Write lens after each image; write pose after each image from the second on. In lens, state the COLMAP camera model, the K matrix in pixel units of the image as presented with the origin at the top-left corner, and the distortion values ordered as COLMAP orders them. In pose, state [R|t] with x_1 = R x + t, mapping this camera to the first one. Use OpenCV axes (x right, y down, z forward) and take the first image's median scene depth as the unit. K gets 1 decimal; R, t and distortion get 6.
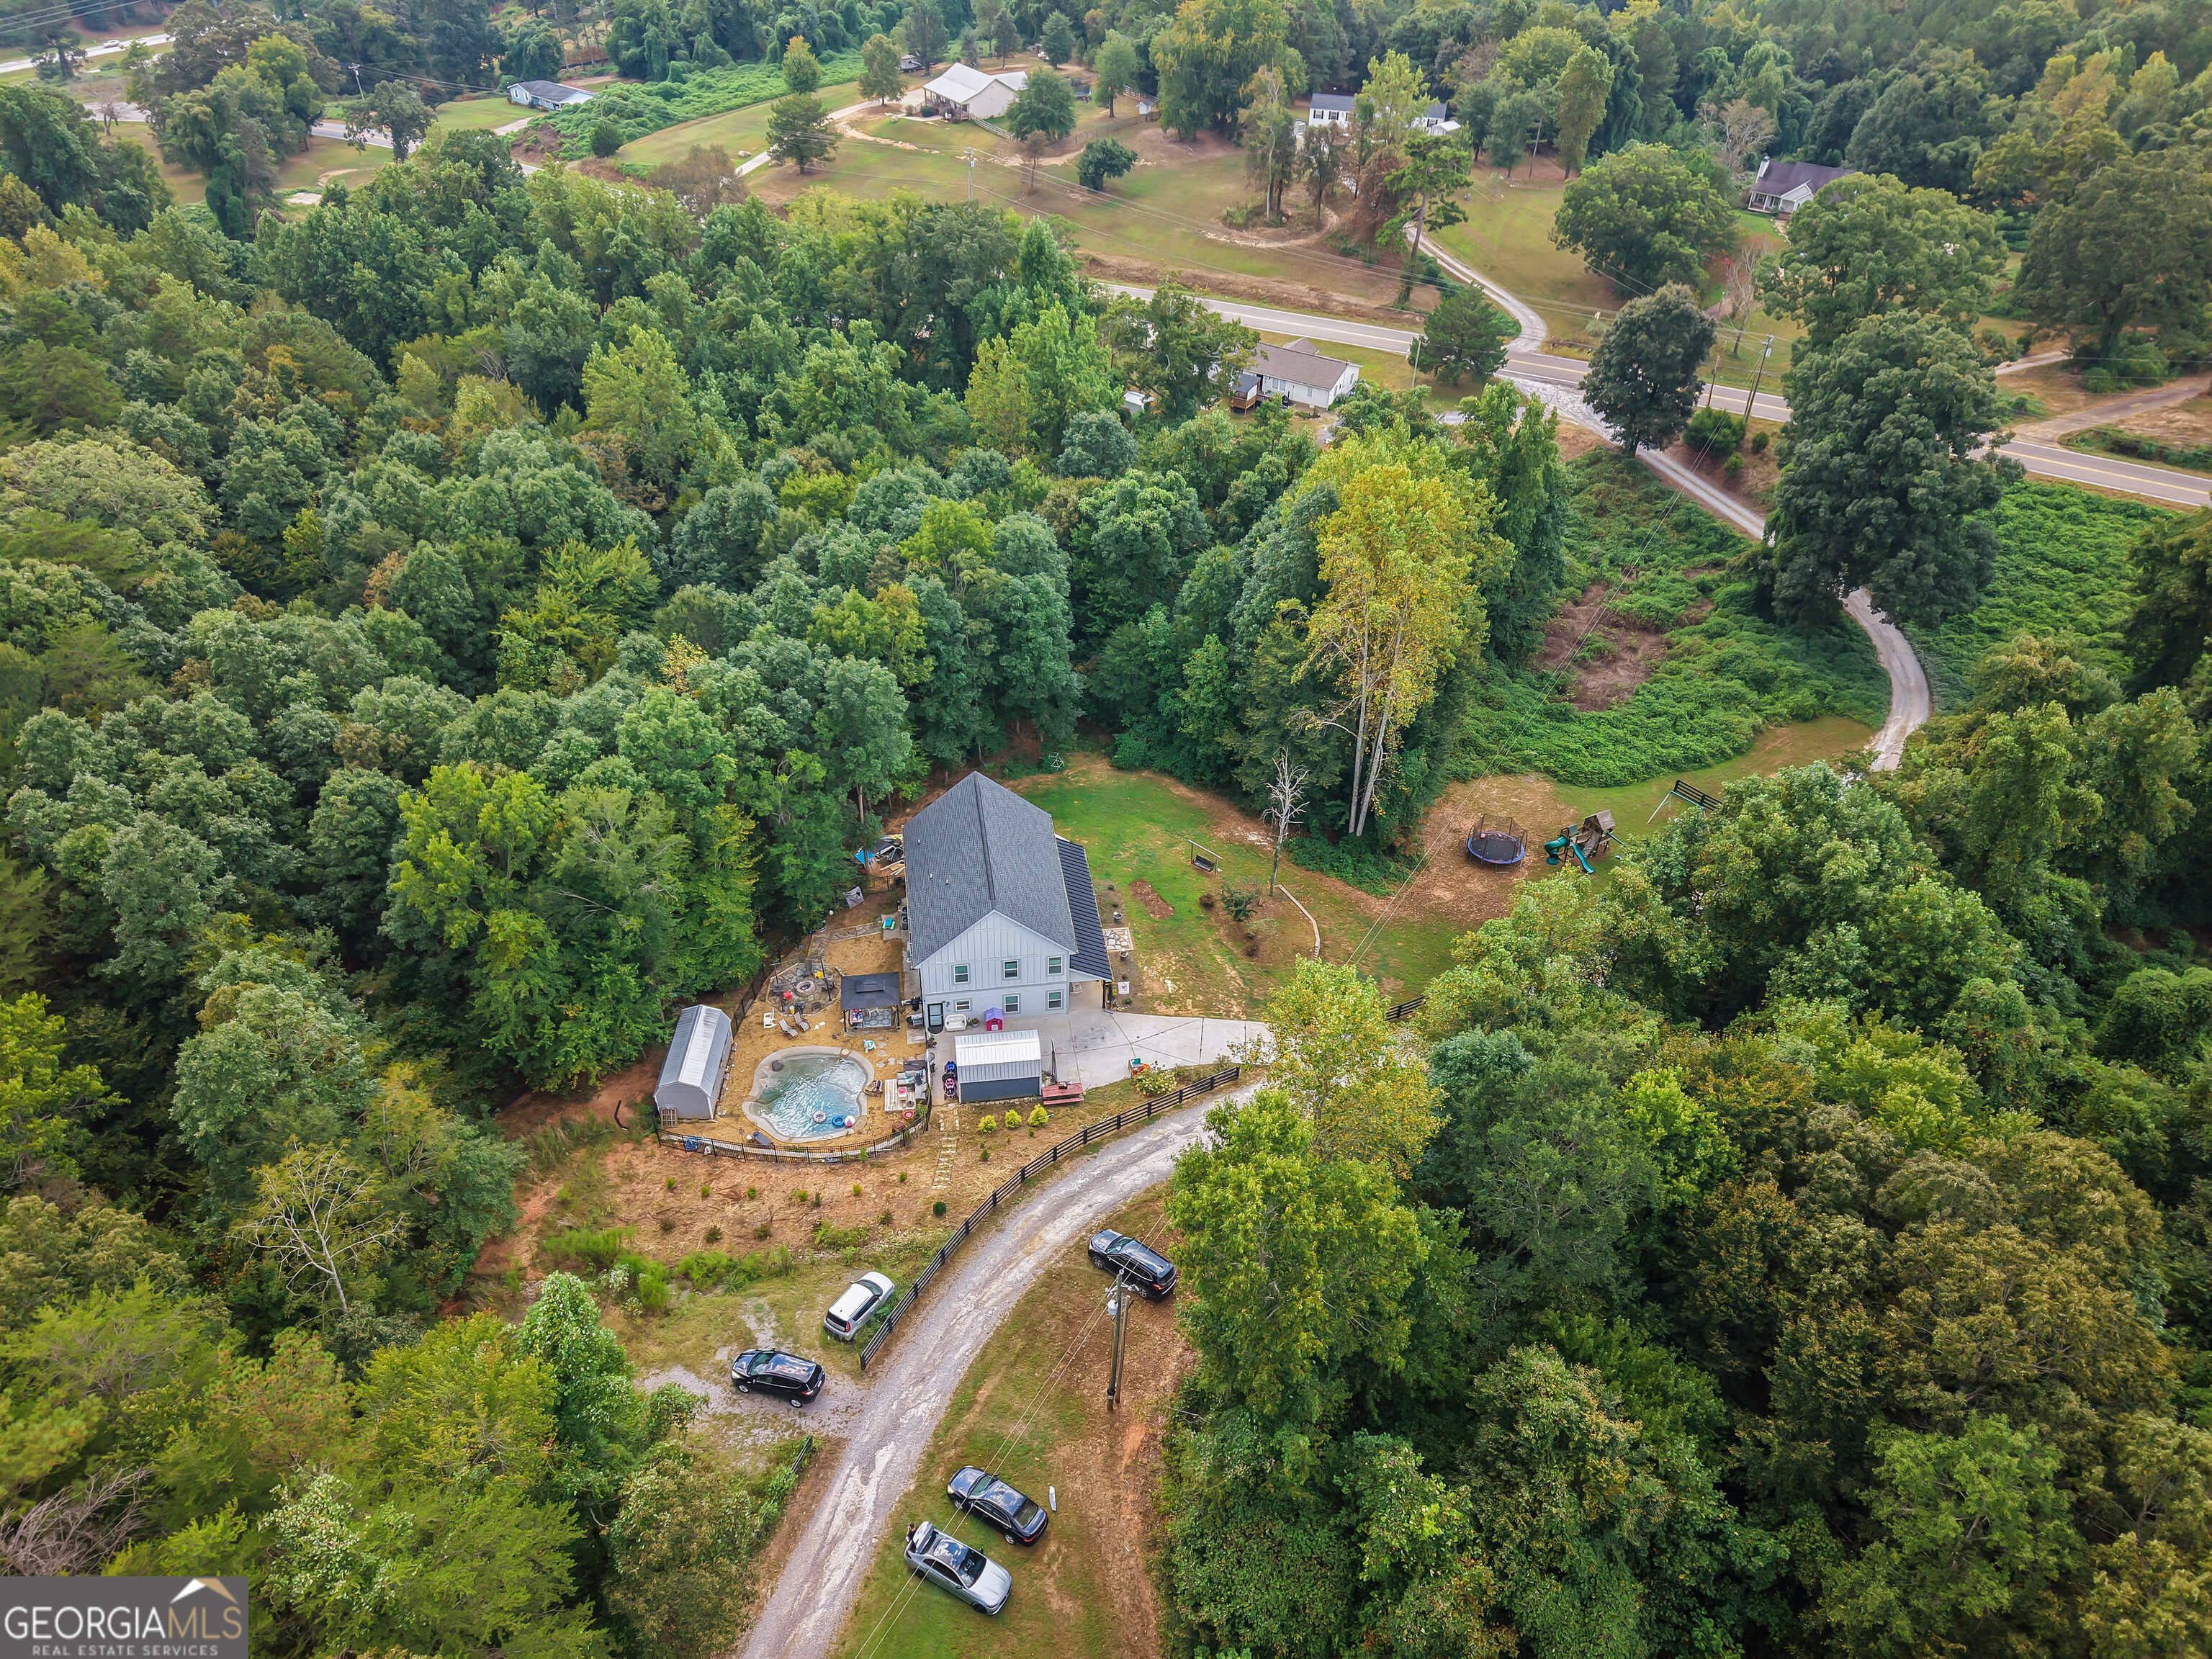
lens RADIAL K [[1457.7, 0, 1095.5], [0, 1457.7, 826.6], [0, 0, 1]] dist [0.043962, -0.049376]
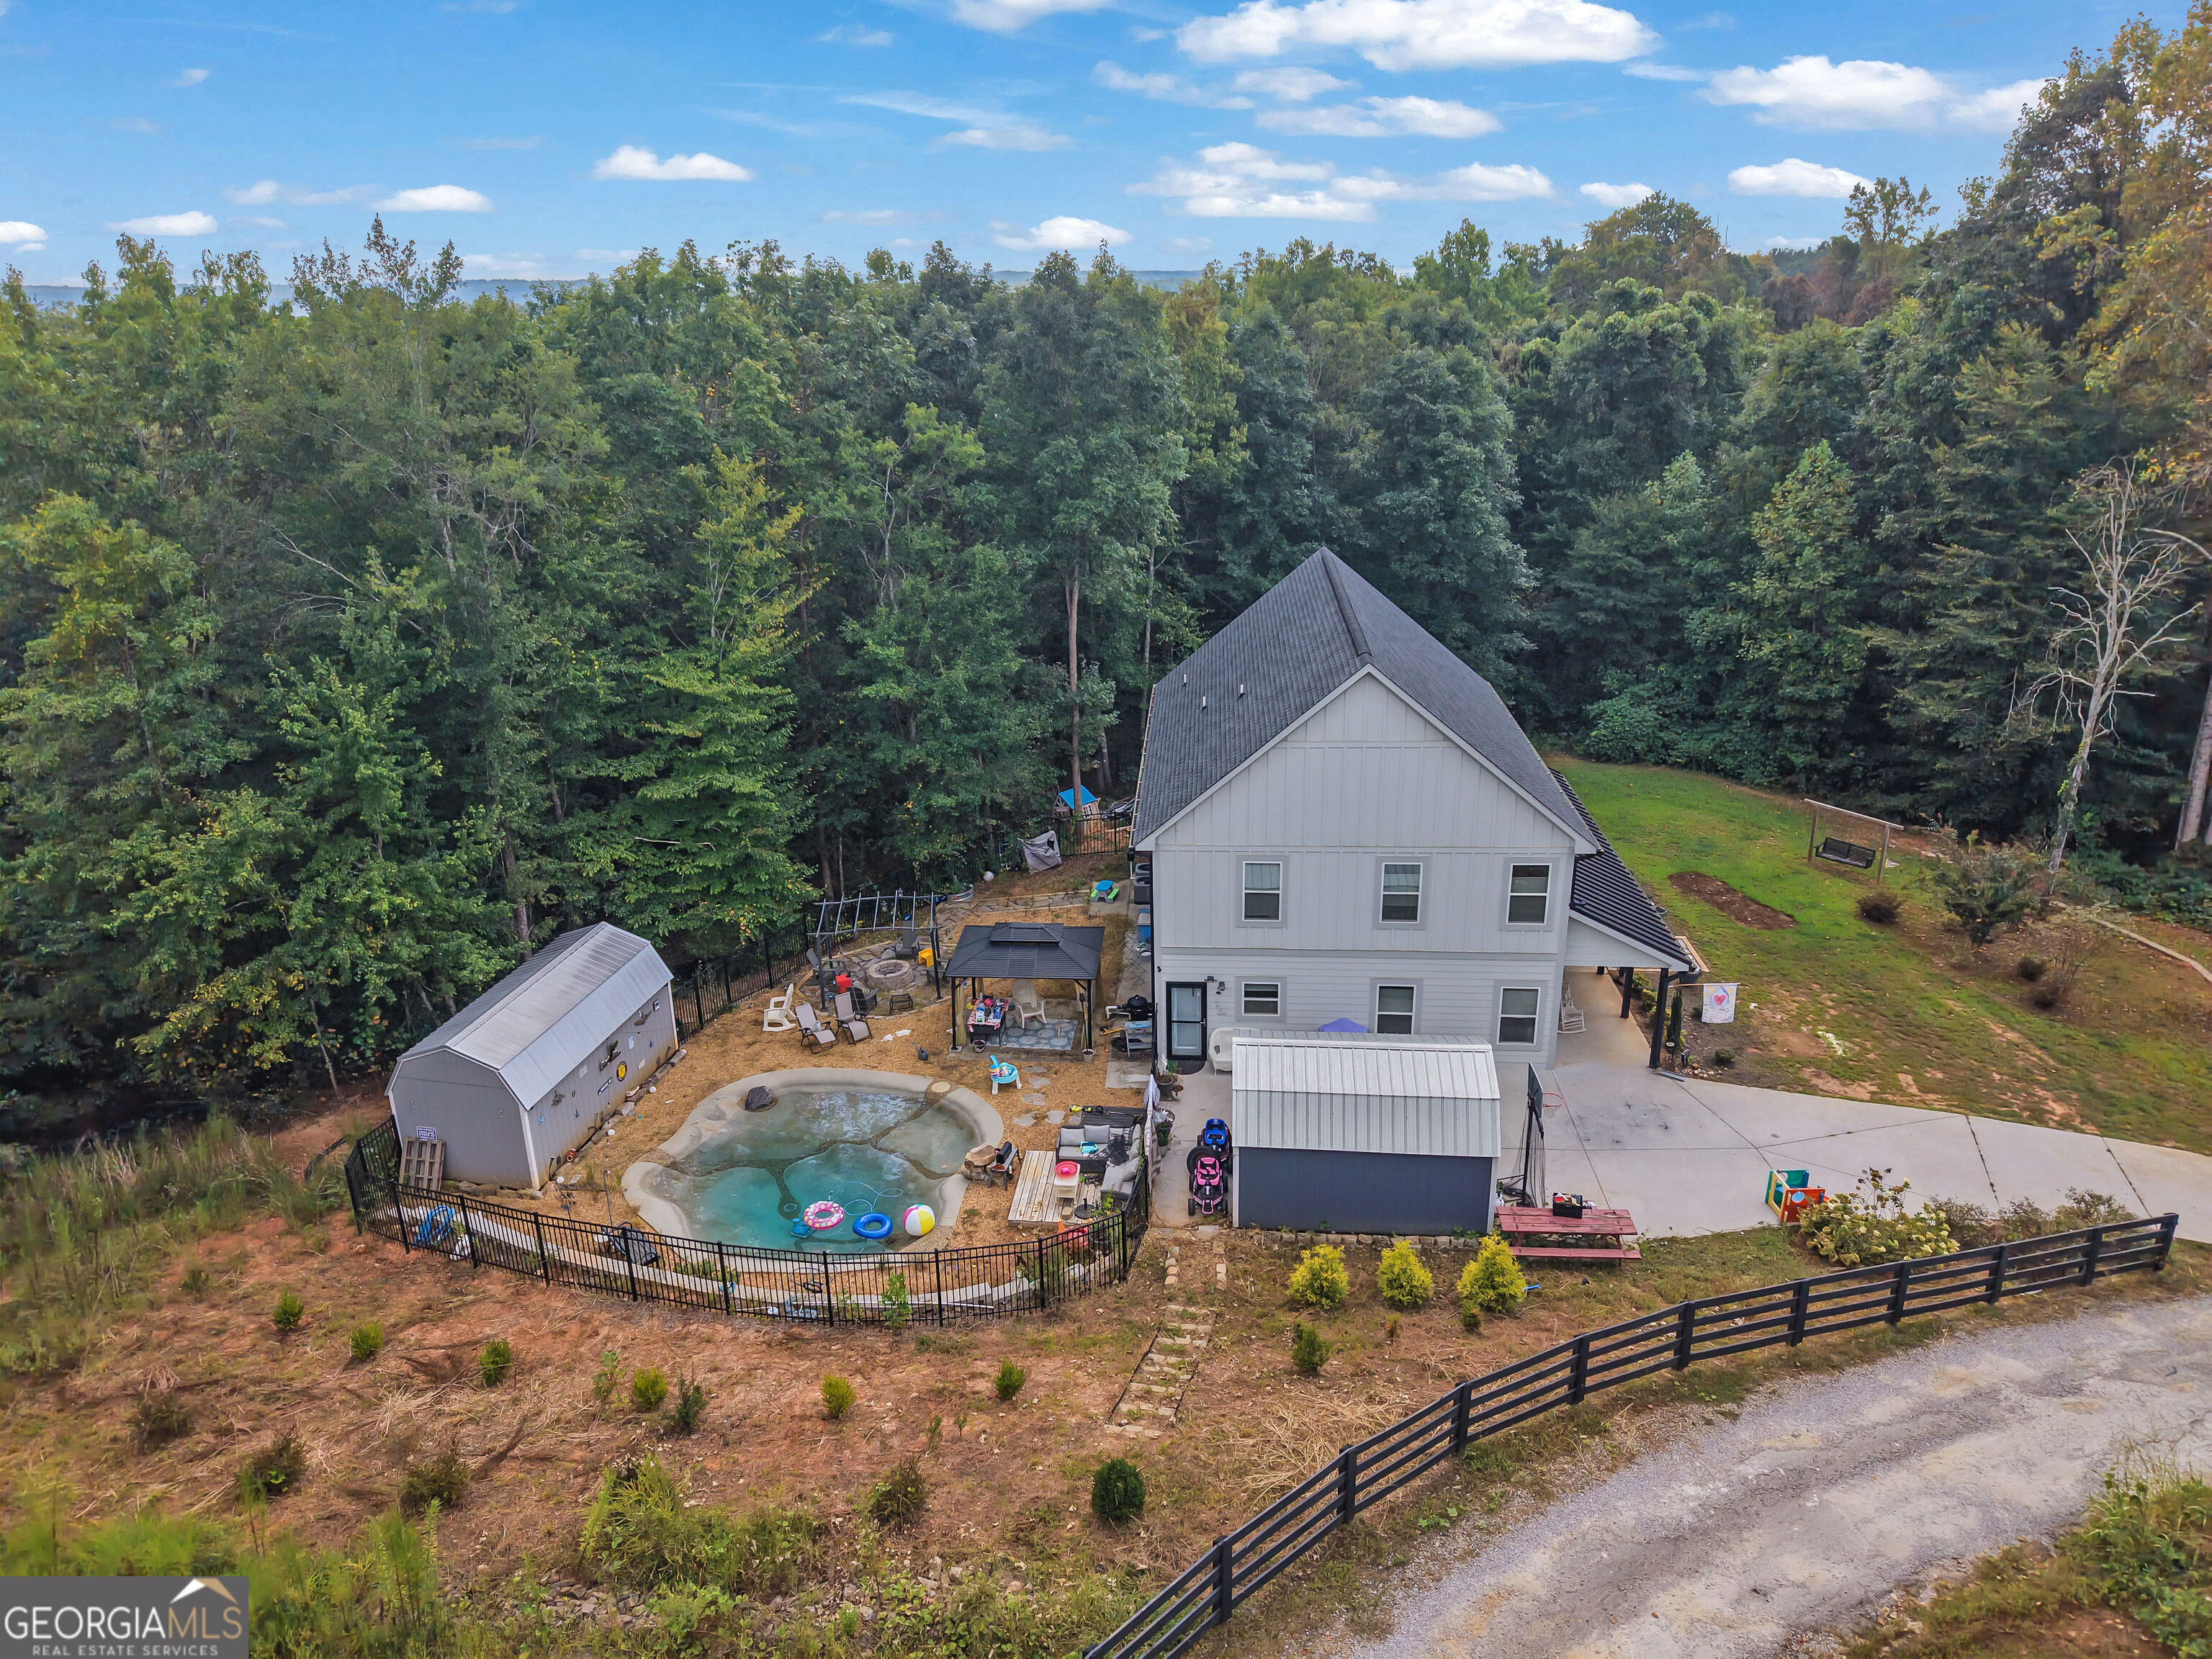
lens RADIAL K [[1457.7, 0, 1095.5], [0, 1457.7, 826.6], [0, 0, 1]] dist [0.043962, -0.049376]
pose [[0.974844, 0.041124, -0.219063, -0.040389], [-0.108039, 0.946835, -0.303036, 0.151650], [0.194954, 0.319080, 0.927459, 0.485129]]
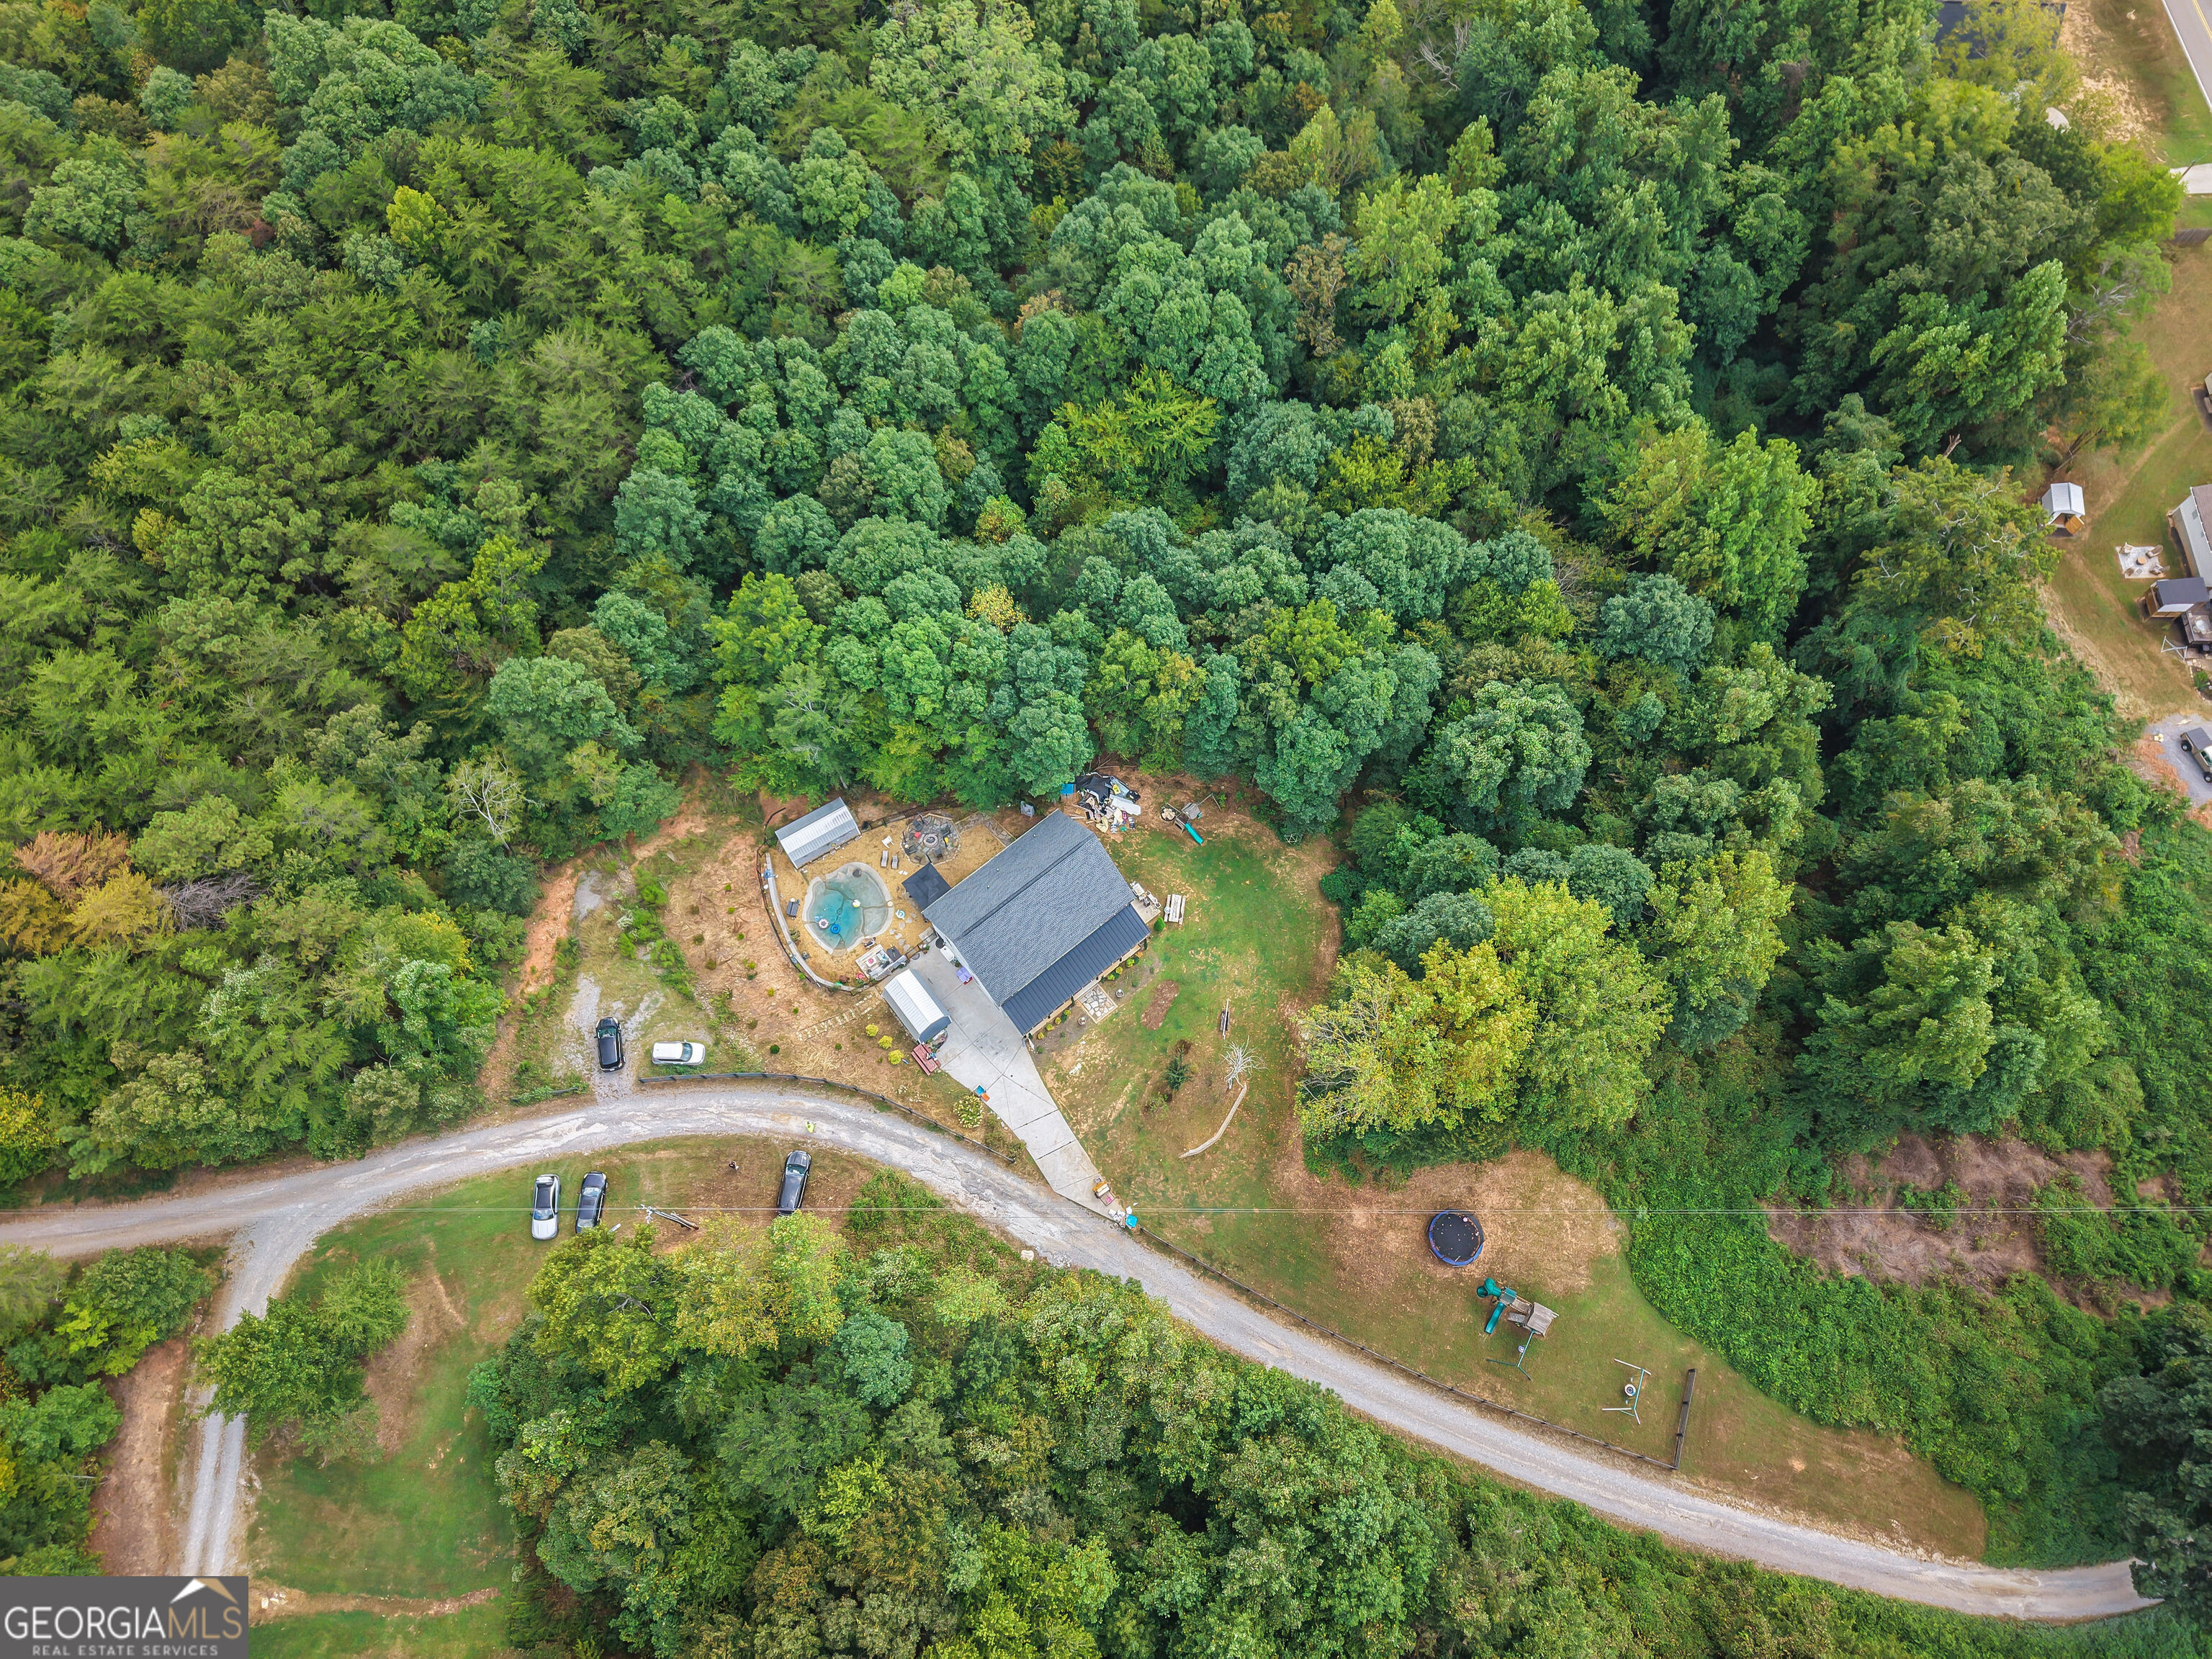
lens RADIAL K [[1457.7, 0, 1095.5], [0, 1457.7, 826.6], [0, 0, 1]] dist [0.043962, -0.049376]
pose [[0.511089, 0.777937, -0.365517, 0.281115], [-0.492370, 0.613546, 0.617359, -0.629513], [0.704528, -0.135556, 0.696610, 0.147214]]
